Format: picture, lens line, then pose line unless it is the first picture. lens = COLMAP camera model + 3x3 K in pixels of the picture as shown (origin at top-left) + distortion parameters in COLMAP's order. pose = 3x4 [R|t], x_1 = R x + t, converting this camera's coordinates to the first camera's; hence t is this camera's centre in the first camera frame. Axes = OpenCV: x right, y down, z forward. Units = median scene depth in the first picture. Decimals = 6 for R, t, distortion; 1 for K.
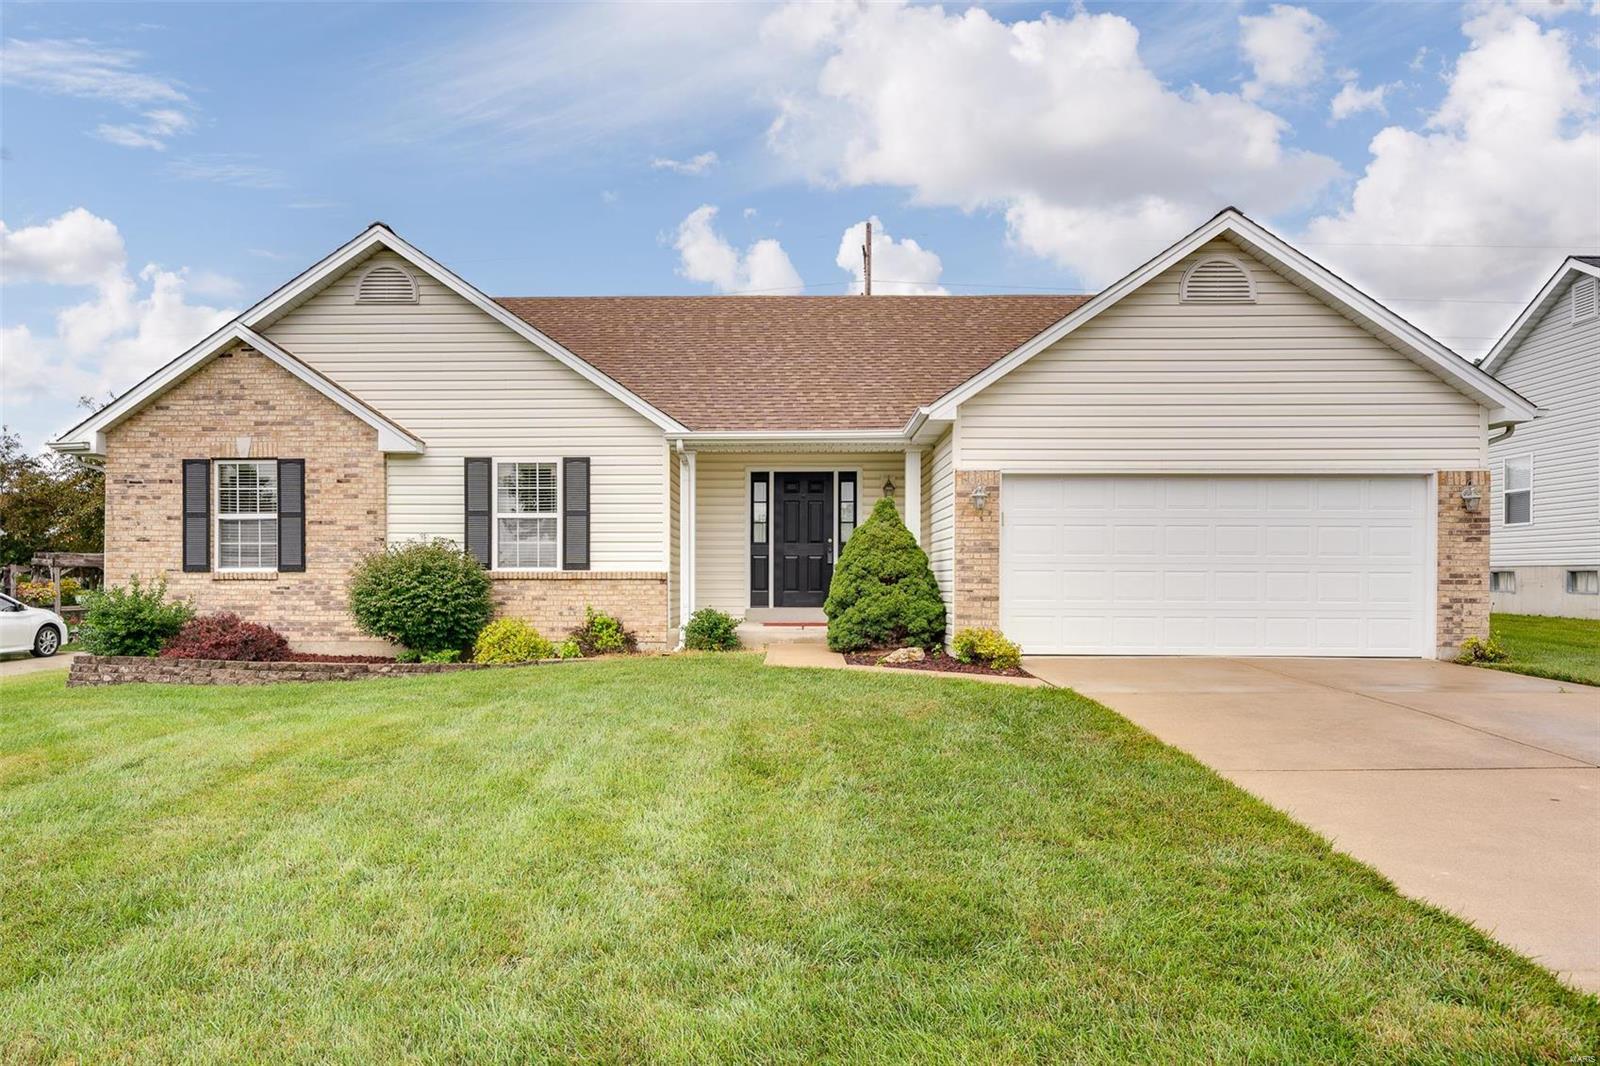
lens RADIAL K [[989.8, 0, 798.9], [0, 989.8, 567.6], [0, 0, 1]] dist [-0.002637, -0.000041]
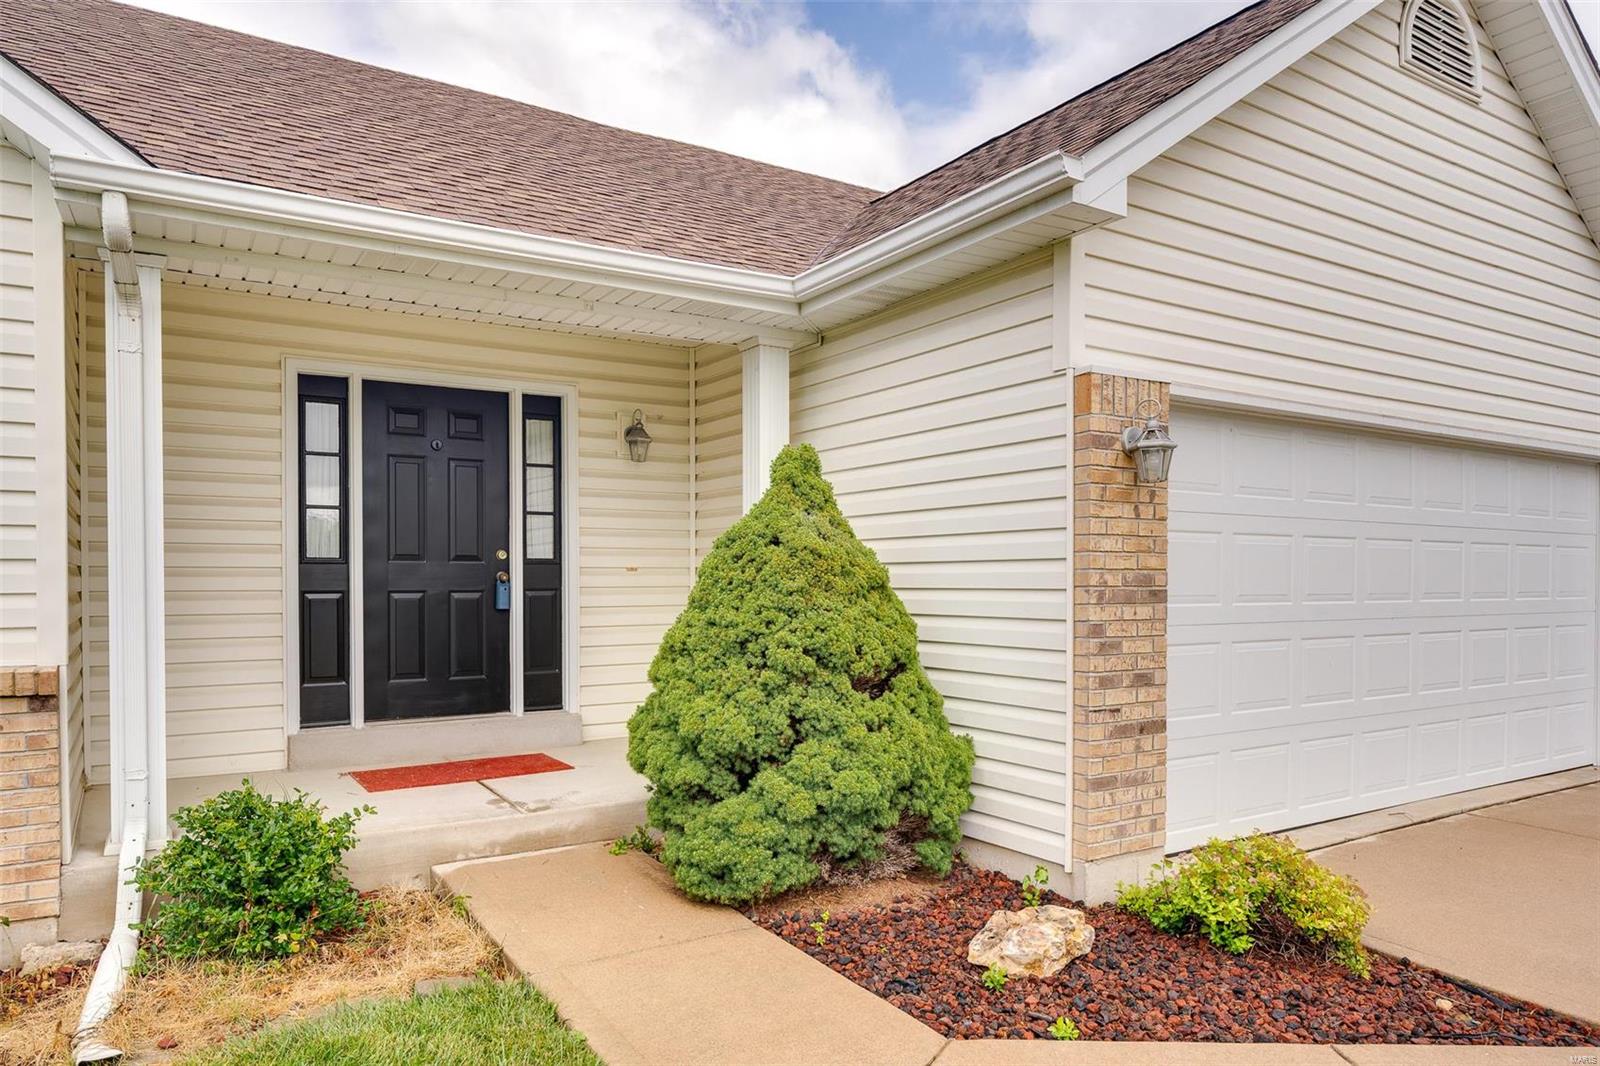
lens RADIAL K [[1020.4, 0, 769.3], [0, 1020.4, 586.3], [0, 0, 1]] dist [0.002457, 0.000539]
pose [[0.855543, -0.007310, 0.517680, -0.111720], [-0.000816, 0.999880, 0.015466, -0.023835], [-0.517731, -0.013654, 0.855434, 0.652823]]
